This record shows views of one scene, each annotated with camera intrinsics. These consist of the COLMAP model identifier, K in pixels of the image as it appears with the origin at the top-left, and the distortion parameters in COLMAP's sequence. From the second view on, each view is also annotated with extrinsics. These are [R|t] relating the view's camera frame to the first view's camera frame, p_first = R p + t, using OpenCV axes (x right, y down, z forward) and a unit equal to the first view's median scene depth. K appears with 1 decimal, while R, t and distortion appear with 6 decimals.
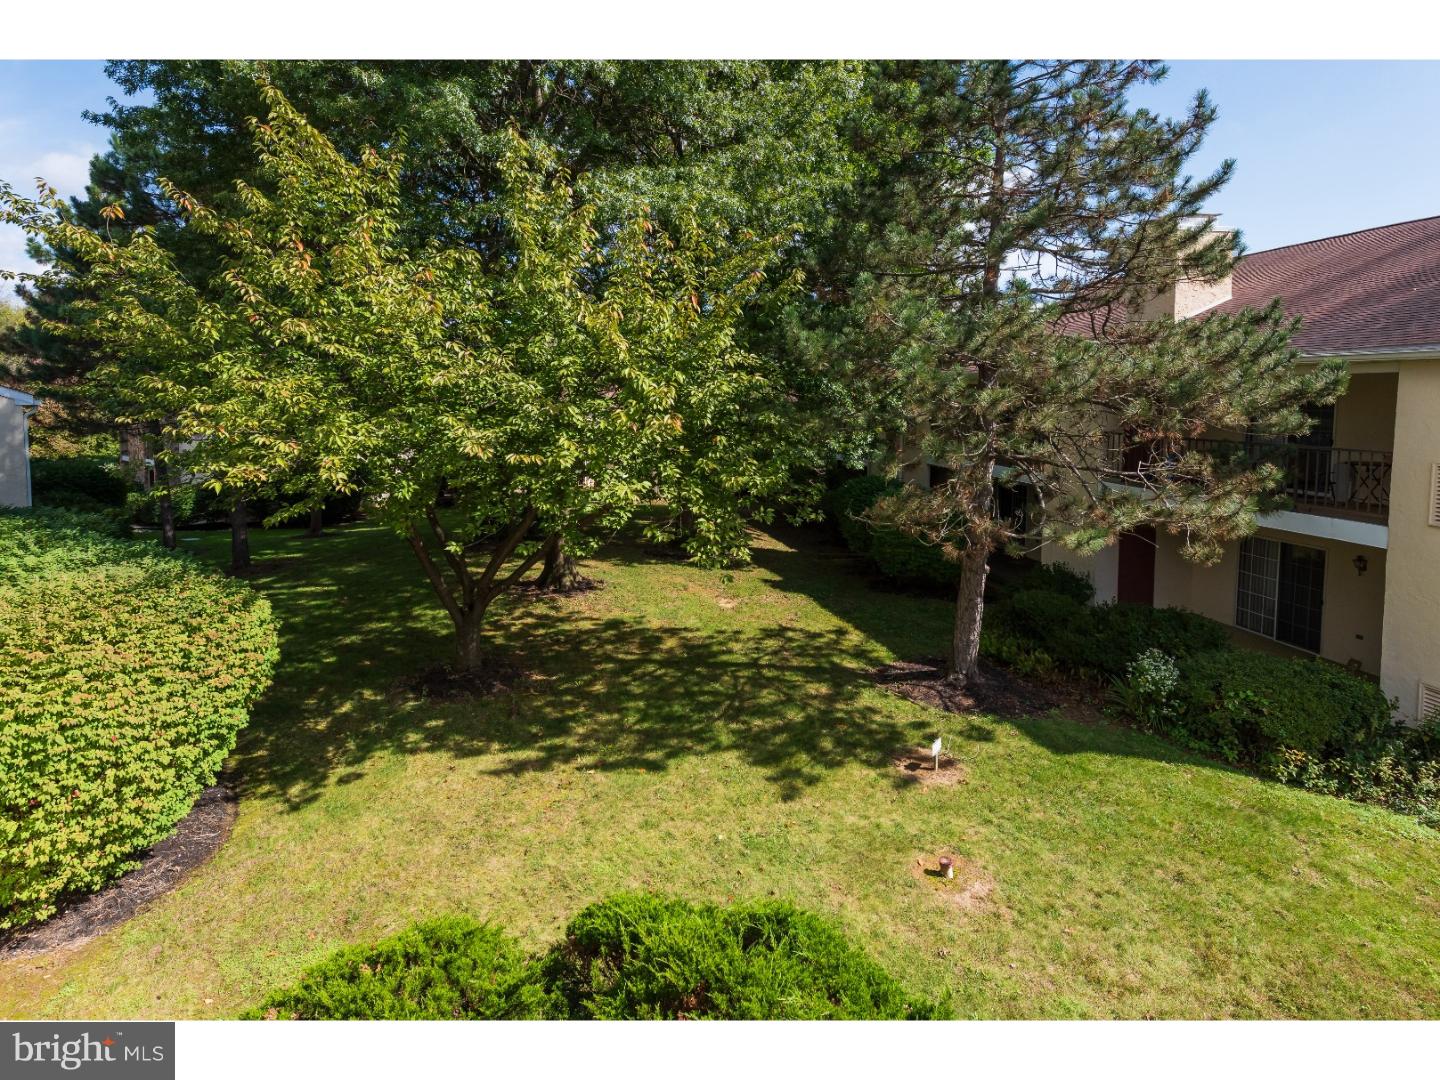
lens RADIAL K [[777.1, 0, 721.5], [0, 777.1, 448.6], [0, 0, 1]] dist [0.004284, 0.000162]
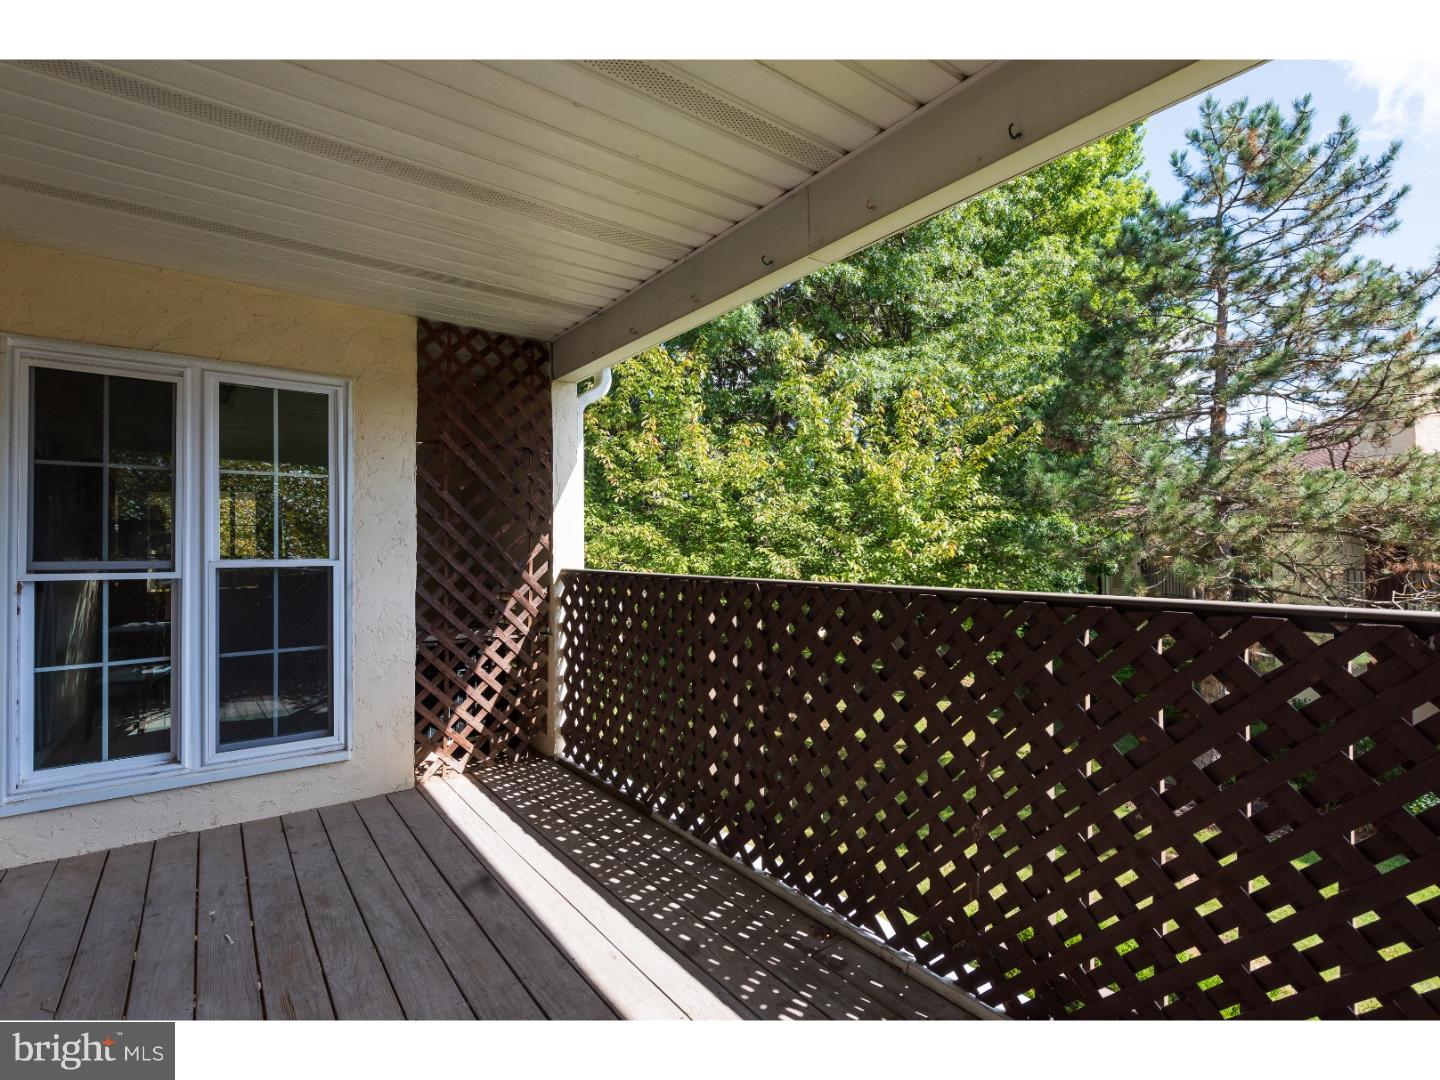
lens RADIAL K [[707.7, 0, 720.0], [0, 707.7, 540.0], [0, 0, 1]] dist [-0.002795, -0.001259]
pose [[0.970285, -0.013935, -0.241564, -0.107495], [-0.006849, 0.996359, -0.084985, 0.038770], [0.241869, 0.084114, 0.966656, -0.128521]]
